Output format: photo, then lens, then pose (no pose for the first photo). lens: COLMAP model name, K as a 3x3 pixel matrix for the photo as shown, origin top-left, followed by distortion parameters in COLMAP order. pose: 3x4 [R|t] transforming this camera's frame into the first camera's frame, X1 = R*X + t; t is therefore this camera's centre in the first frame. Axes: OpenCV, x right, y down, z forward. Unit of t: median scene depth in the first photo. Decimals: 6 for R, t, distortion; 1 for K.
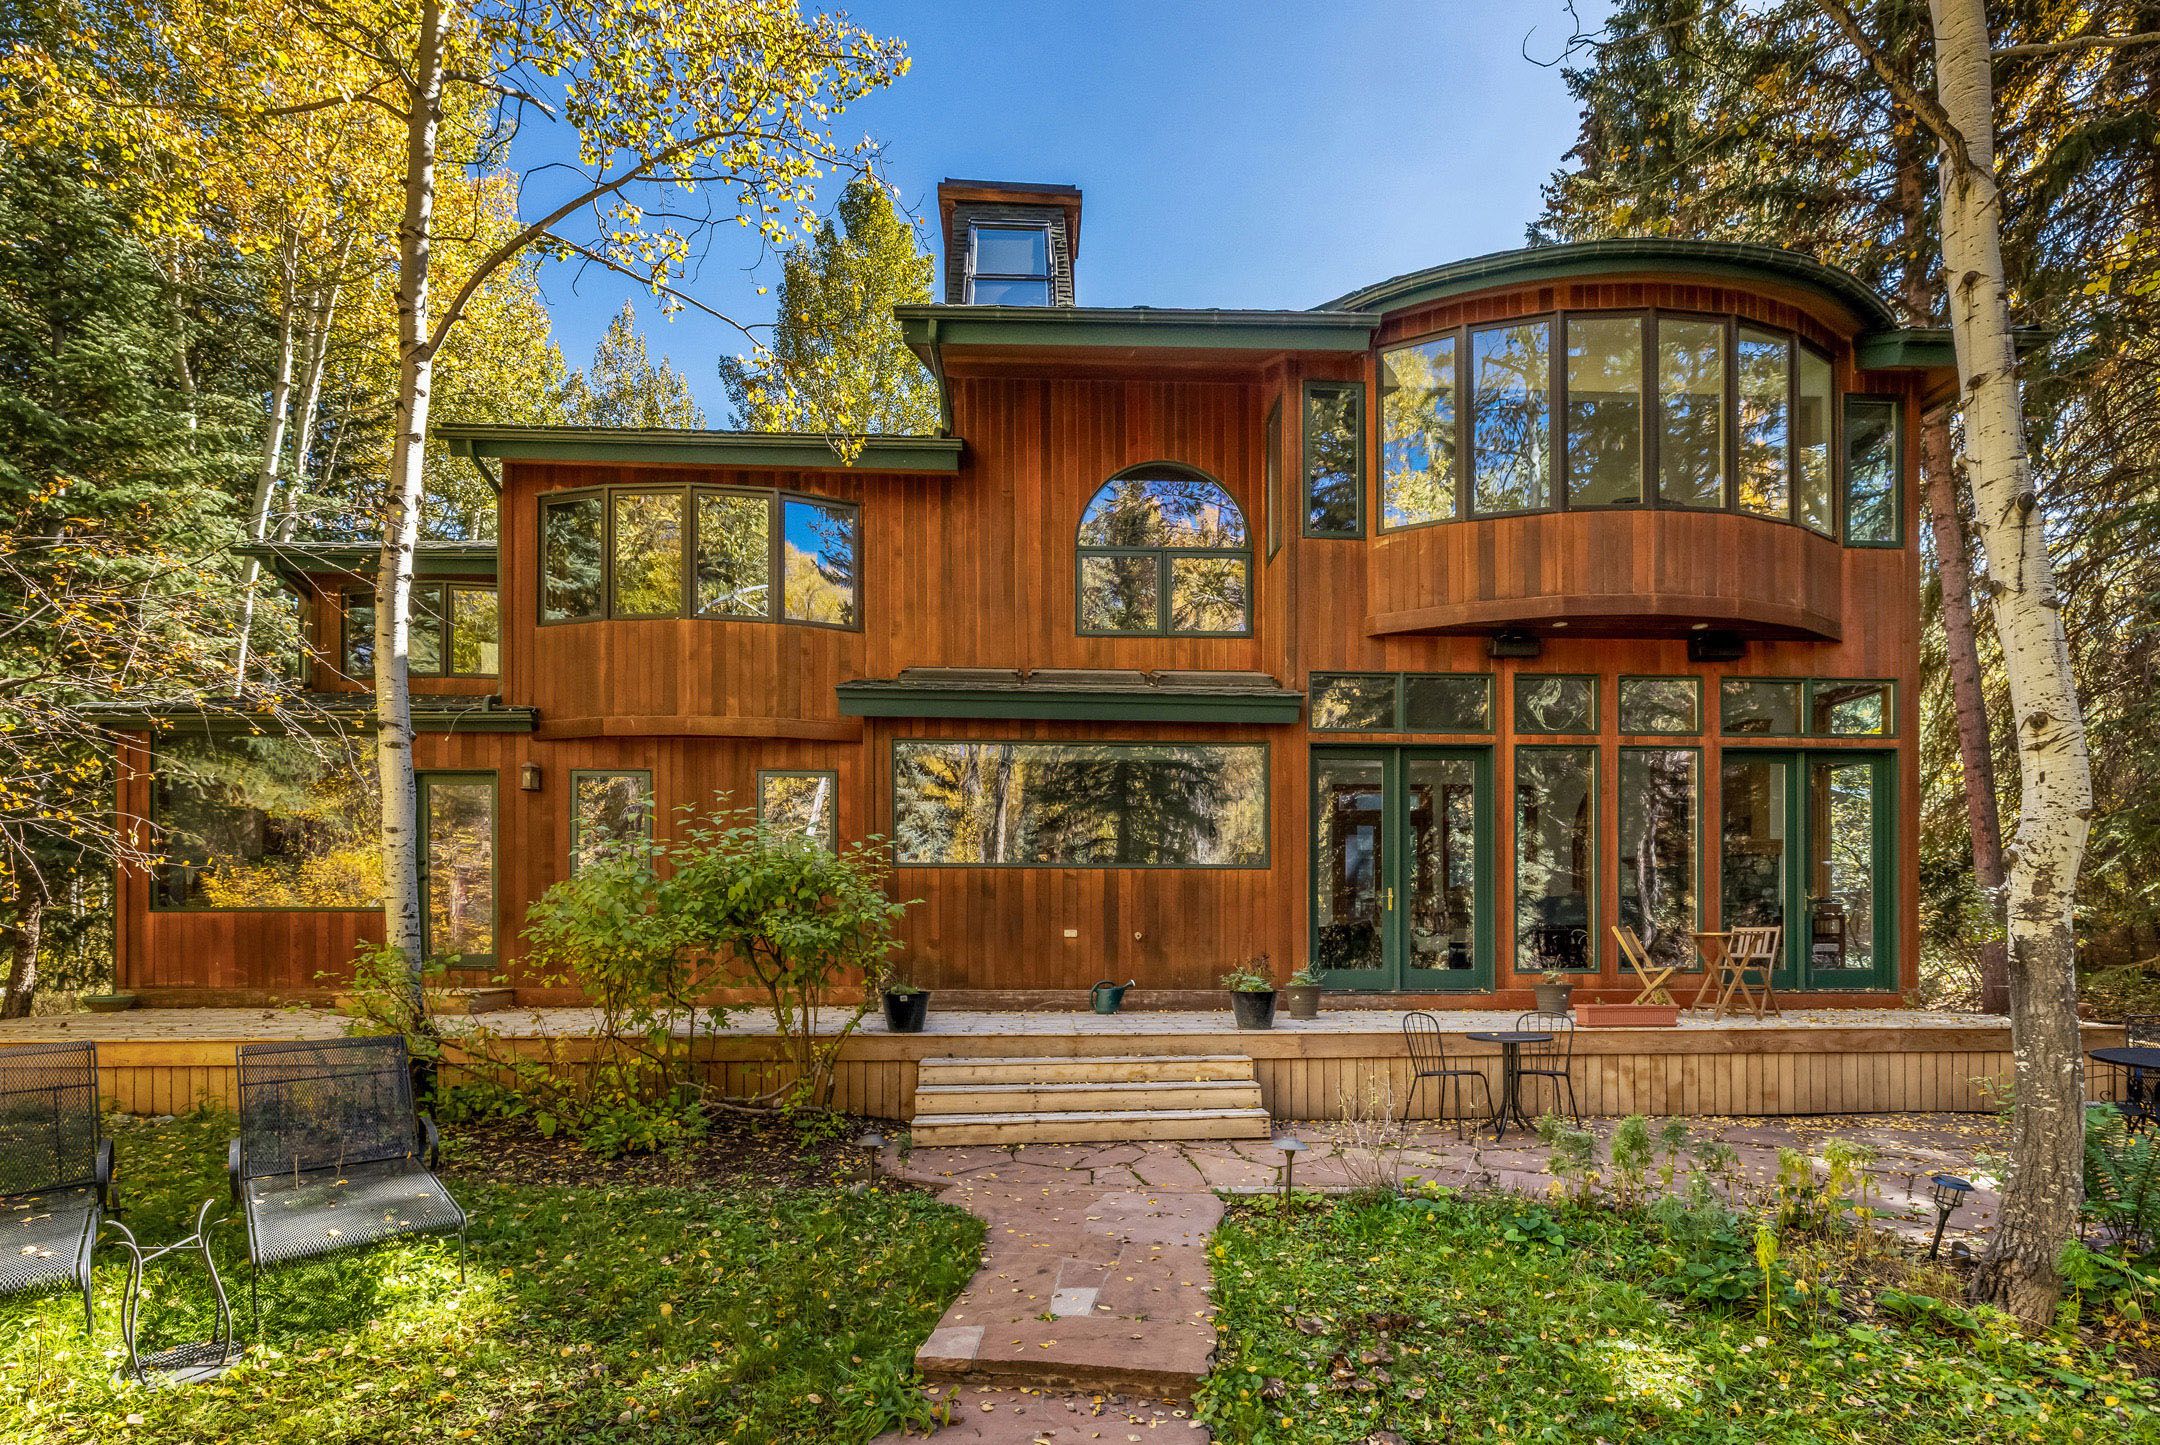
lens RADIAL K [[914.5, 0, 1077.9], [0, 914.5, 756.9], [0, 0, 1]] dist [0.000622, -0.000128]
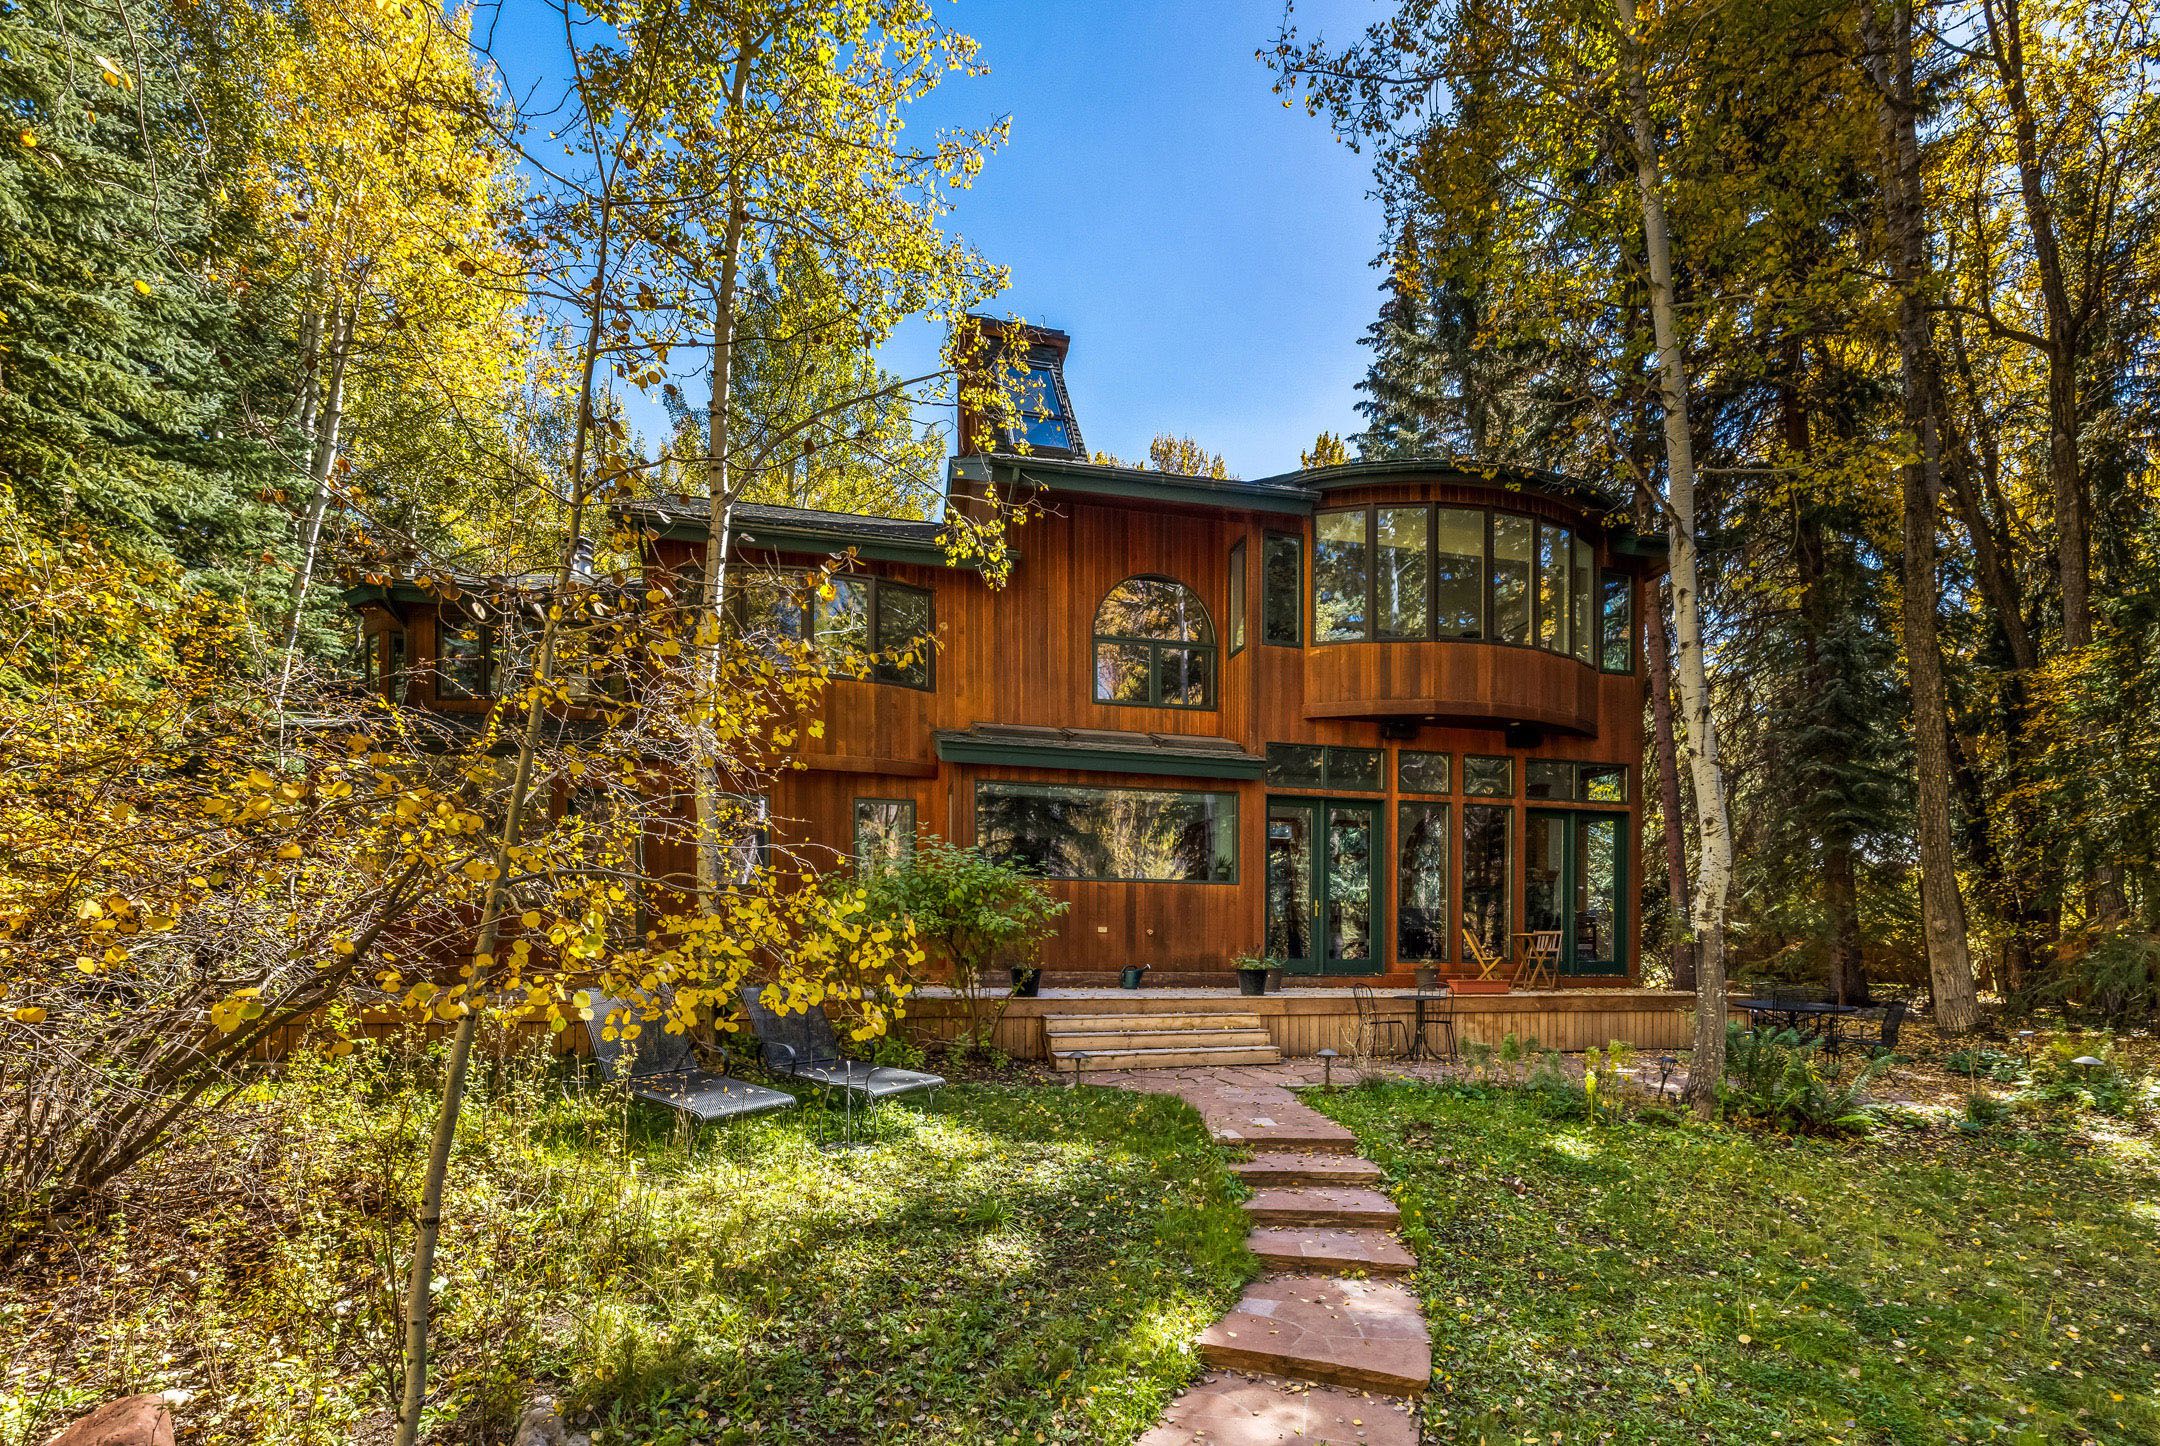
lens RADIAL K [[975.7, 0, 1013.5], [0, 975.7, 715.8], [0, 0, 1]] dist [-0.004105, -0.000119]
pose [[0.981270, 0.053153, 0.185157, -0.422474], [-0.045285, 0.997893, -0.046467, -0.050276], [-0.187237, 0.037212, 0.981610, -0.404451]]
